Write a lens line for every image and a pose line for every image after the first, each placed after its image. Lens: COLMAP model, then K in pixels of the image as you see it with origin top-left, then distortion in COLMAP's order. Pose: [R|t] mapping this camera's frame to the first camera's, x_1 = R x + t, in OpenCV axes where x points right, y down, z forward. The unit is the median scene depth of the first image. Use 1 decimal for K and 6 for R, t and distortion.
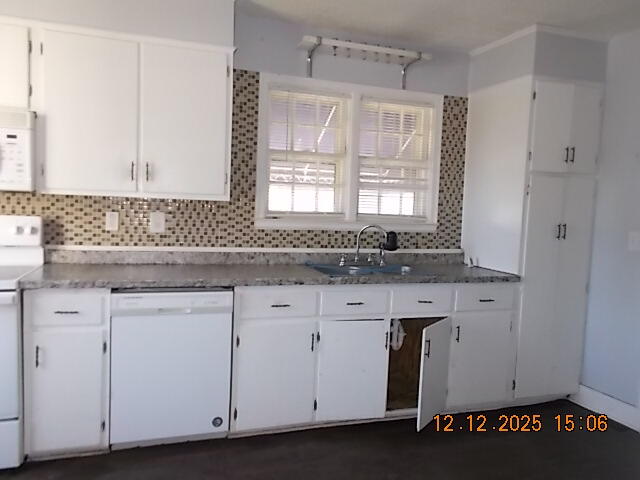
lens RADIAL K [[481.6, 0, 321.1], [0, 481.6, 239.3], [0, 0, 1]] dist [-0.001945, -0.000555]
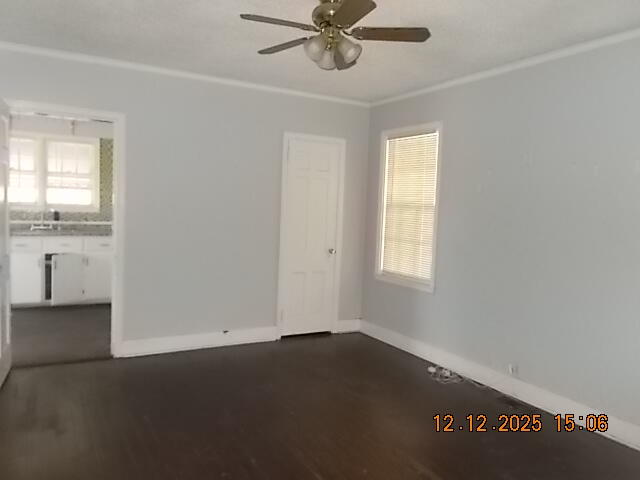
lens RADIAL K [[481.6, 0, 319.2], [0, 481.6, 238.5], [0, 0, 1]] dist [-0.001945, -0.000555]
pose [[0.980536, -0.016516, 0.195641, 0.712820], [0.013030, 0.999733, 0.019093, 0.061289], [-0.195904, -0.016172, 0.980490, -0.978842]]
